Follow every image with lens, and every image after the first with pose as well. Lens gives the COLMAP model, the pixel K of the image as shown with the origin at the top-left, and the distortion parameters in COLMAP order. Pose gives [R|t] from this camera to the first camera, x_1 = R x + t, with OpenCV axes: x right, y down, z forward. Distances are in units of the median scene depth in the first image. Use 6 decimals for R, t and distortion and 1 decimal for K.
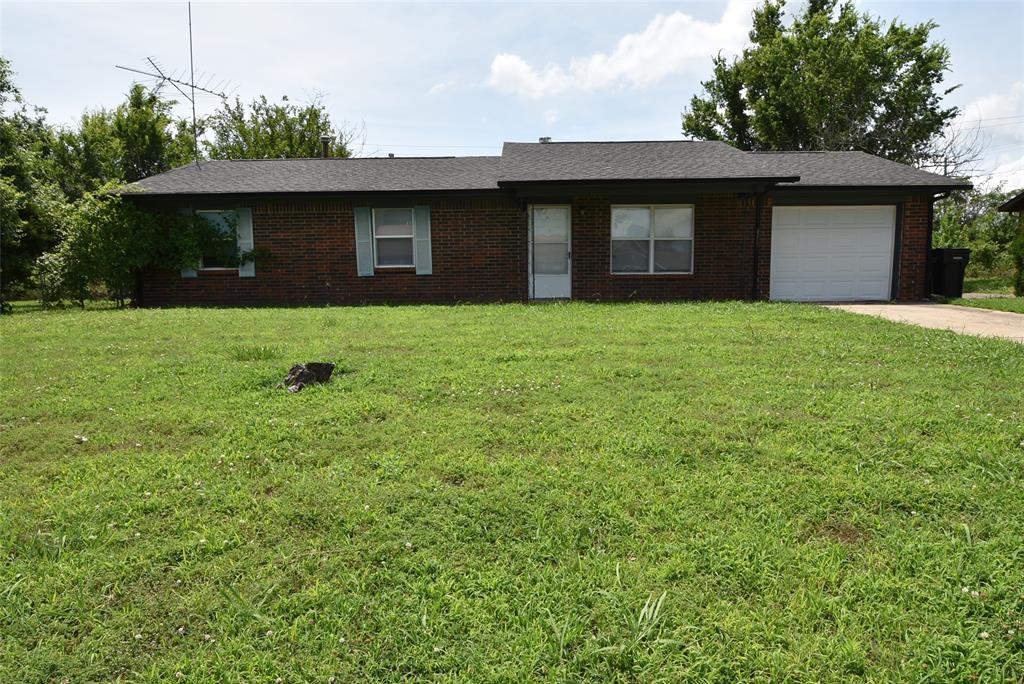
lens RADIAL K [[684.8, 0, 511.8], [0, 684.8, 363.4], [0, 0, 1]] dist [0.009499, 0.000530]
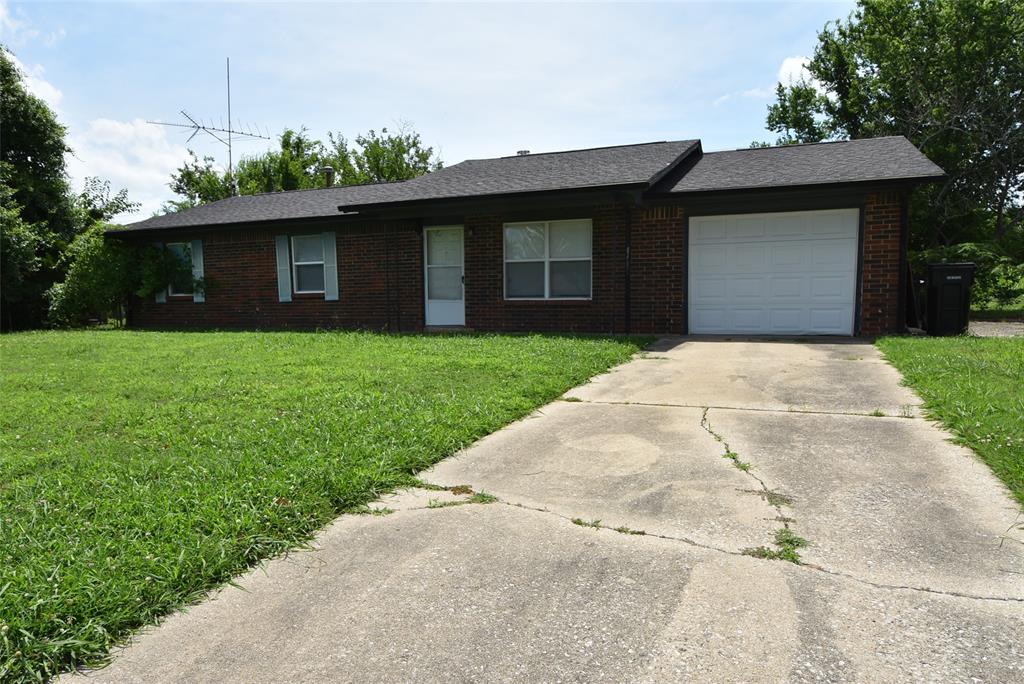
lens RADIAL K [[684.8, 0, 511.8], [0, 684.8, 363.4], [0, 0, 1]] dist [0.009499, 0.000530]
pose [[0.924652, 0.035352, -0.379170, 0.499260], [-0.041885, 0.999082, -0.008992, -0.039269], [0.378504, 0.024196, 0.925283, 0.173066]]
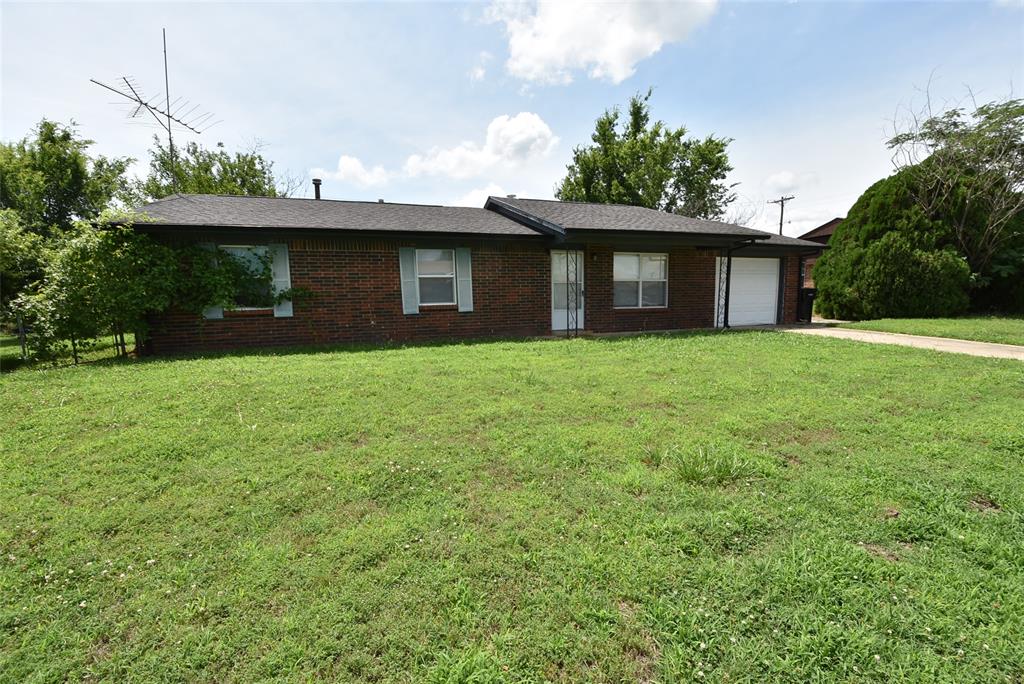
lens RADIAL K [[452.0, 0, 508.0], [0, 452.0, 353.7], [0, 0, 1]] dist [0.013214, -0.022715]
pose [[0.936793, -0.048222, 0.346546, -0.315412], [0.048471, 0.998793, 0.007953, -0.065510], [-0.346512, 0.009347, 0.937999, 0.307960]]
